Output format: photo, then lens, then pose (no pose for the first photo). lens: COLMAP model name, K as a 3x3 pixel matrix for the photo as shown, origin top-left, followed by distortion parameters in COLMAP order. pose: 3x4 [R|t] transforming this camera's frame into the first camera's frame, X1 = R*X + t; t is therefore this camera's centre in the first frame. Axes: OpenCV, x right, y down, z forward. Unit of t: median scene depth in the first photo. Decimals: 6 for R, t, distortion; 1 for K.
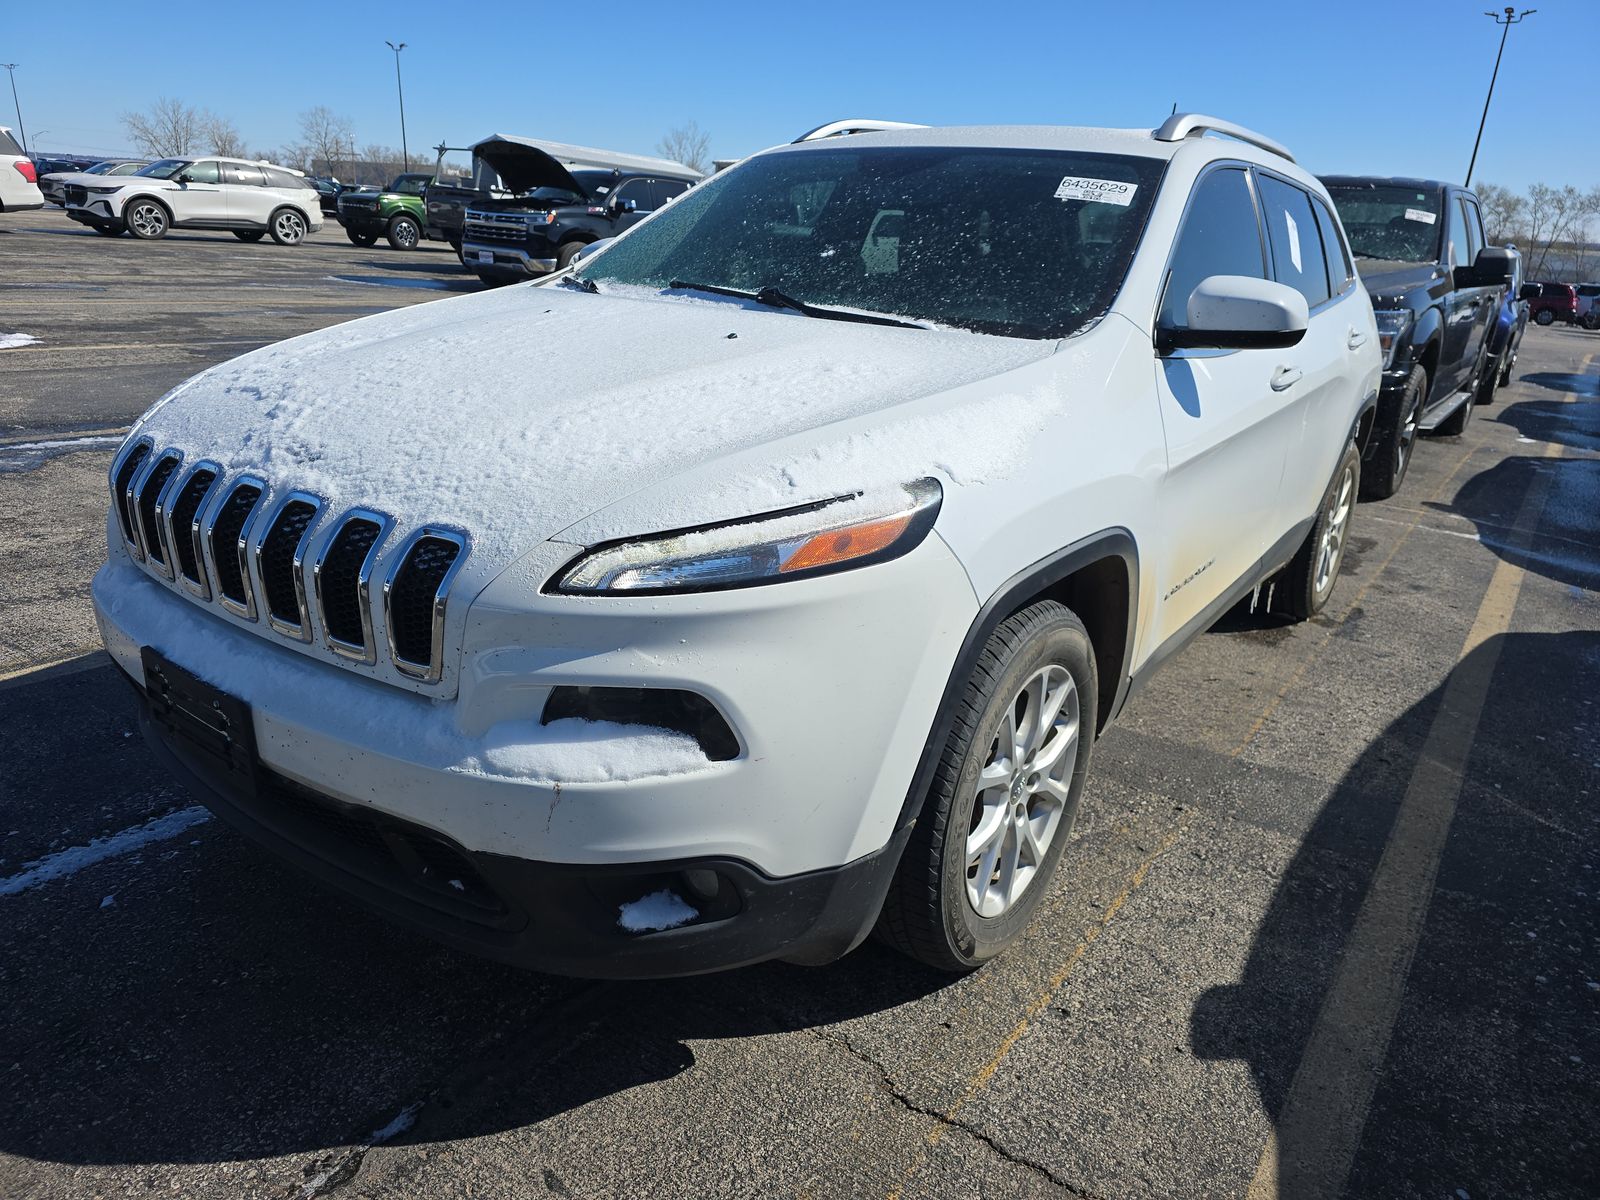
lens RADIAL K [[1074.4, 0, 800.0], [0, 1074.4, 600.0], [0, 0, 1]] dist [0.045064, -0.035818]
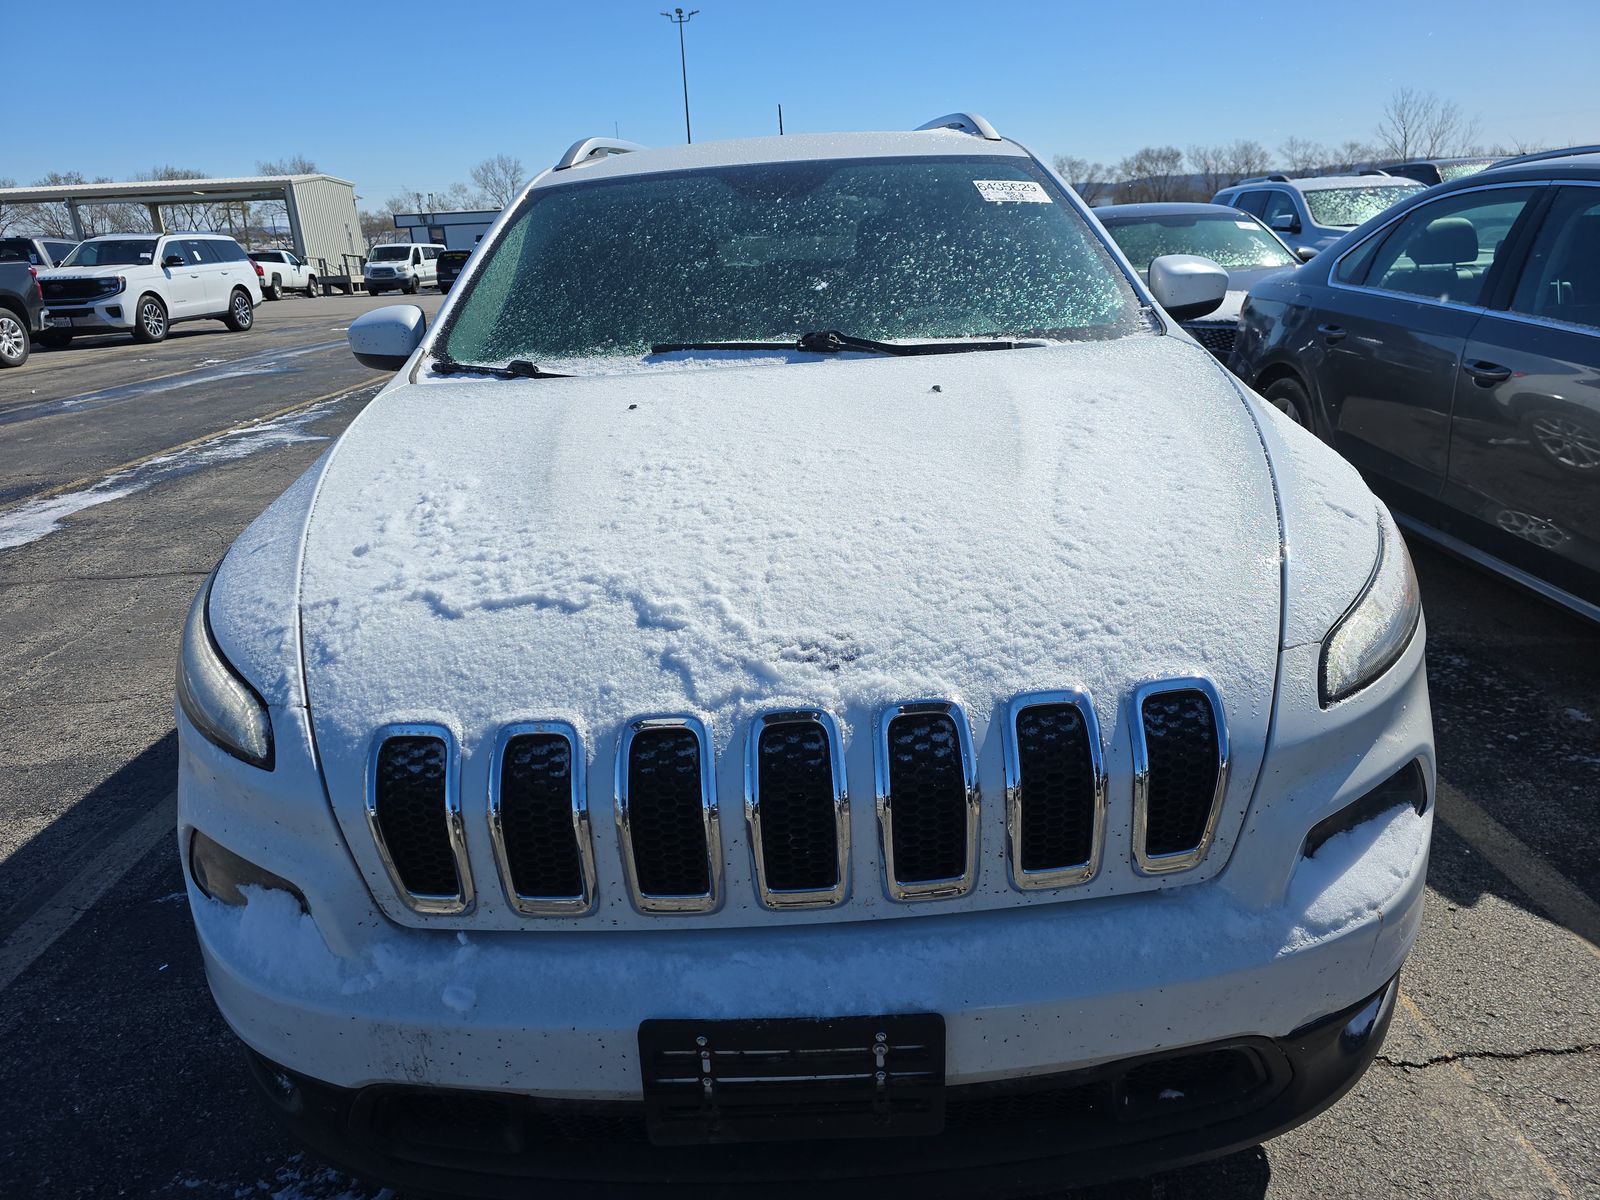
lens RADIAL K [[1074.4, 0, 800.0], [0, 1074.4, 600.0], [0, 0, 1]] dist [0.045064, -0.035818]
pose [[0.796517, -0.289722, 0.530681, -0.789032], [0.289210, 0.953359, 0.086396, -0.222321], [-0.530960, 0.084662, 0.843157, 0.390026]]
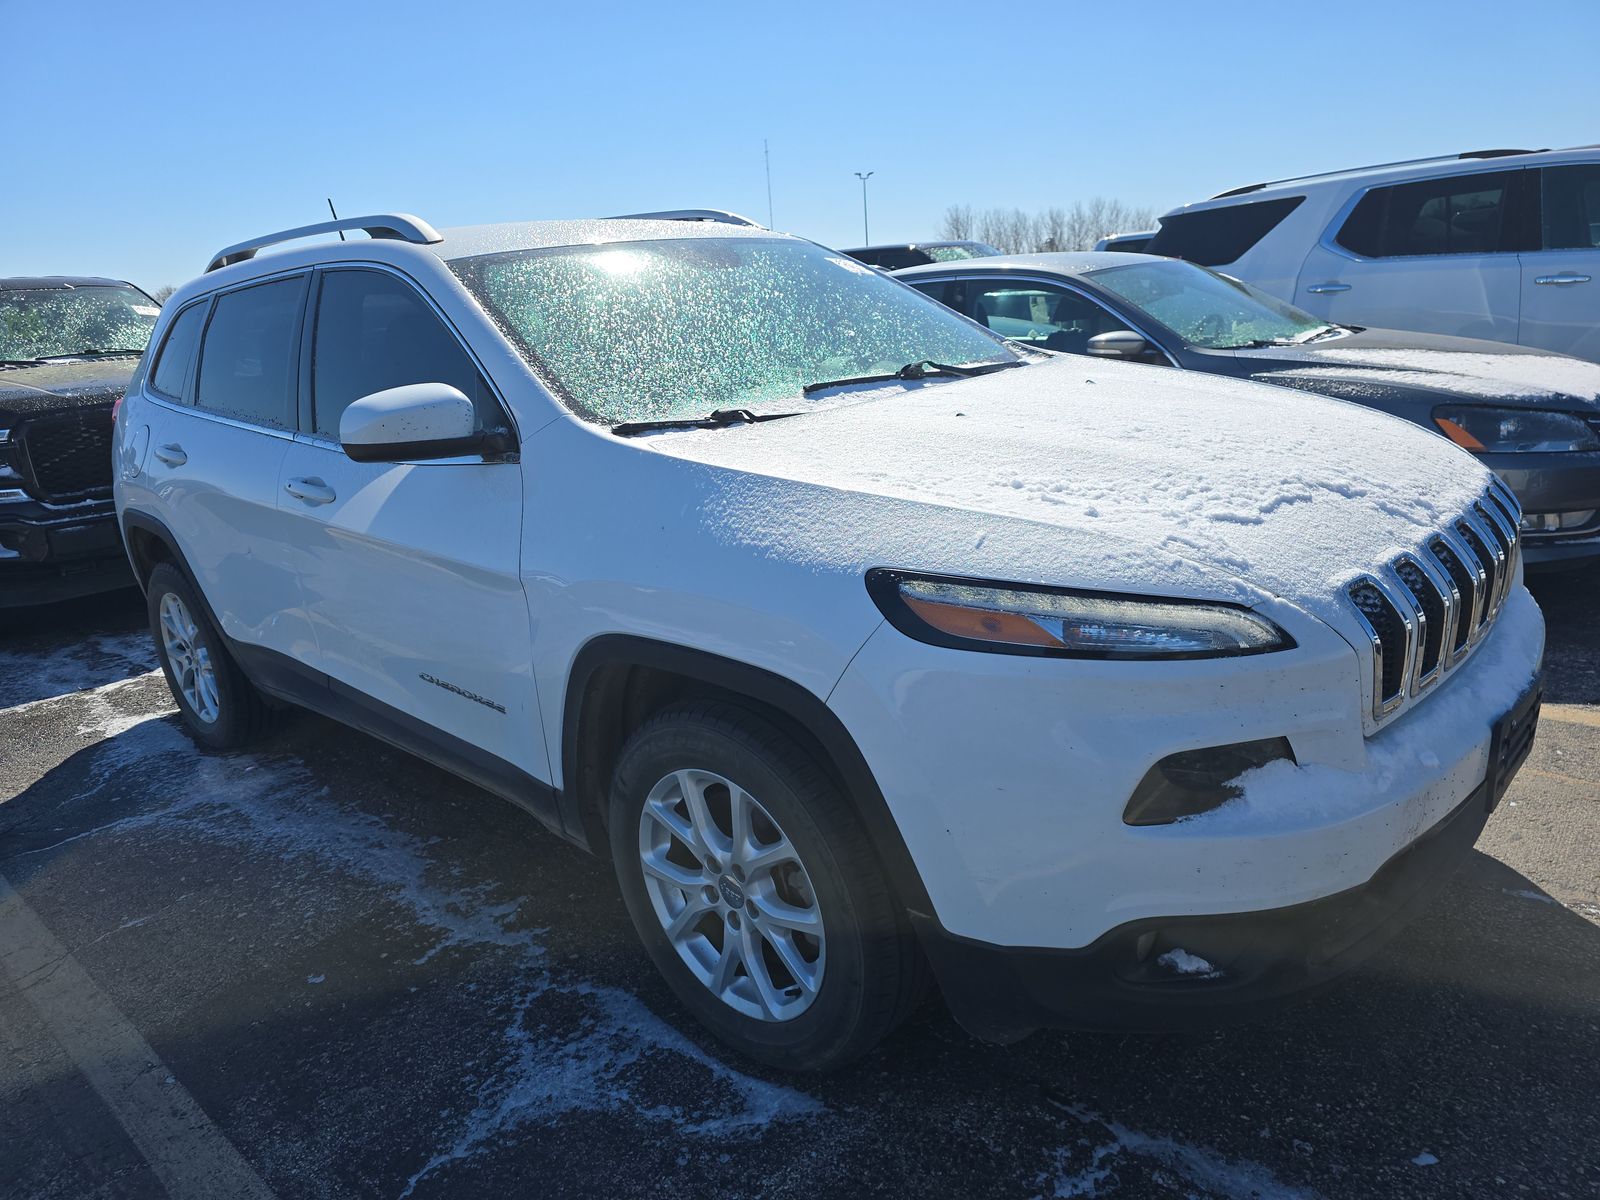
lens RADIAL K [[1074.4, 0, 800.0], [0, 1074.4, 600.0], [0, 0, 1]] dist [0.045064, -0.035818]
pose [[0.110790, -0.333697, 0.936147, -1.538660], [0.411400, 0.872852, 0.262447, -0.567342], [-0.904696, 0.356055, 0.233987, 1.290258]]
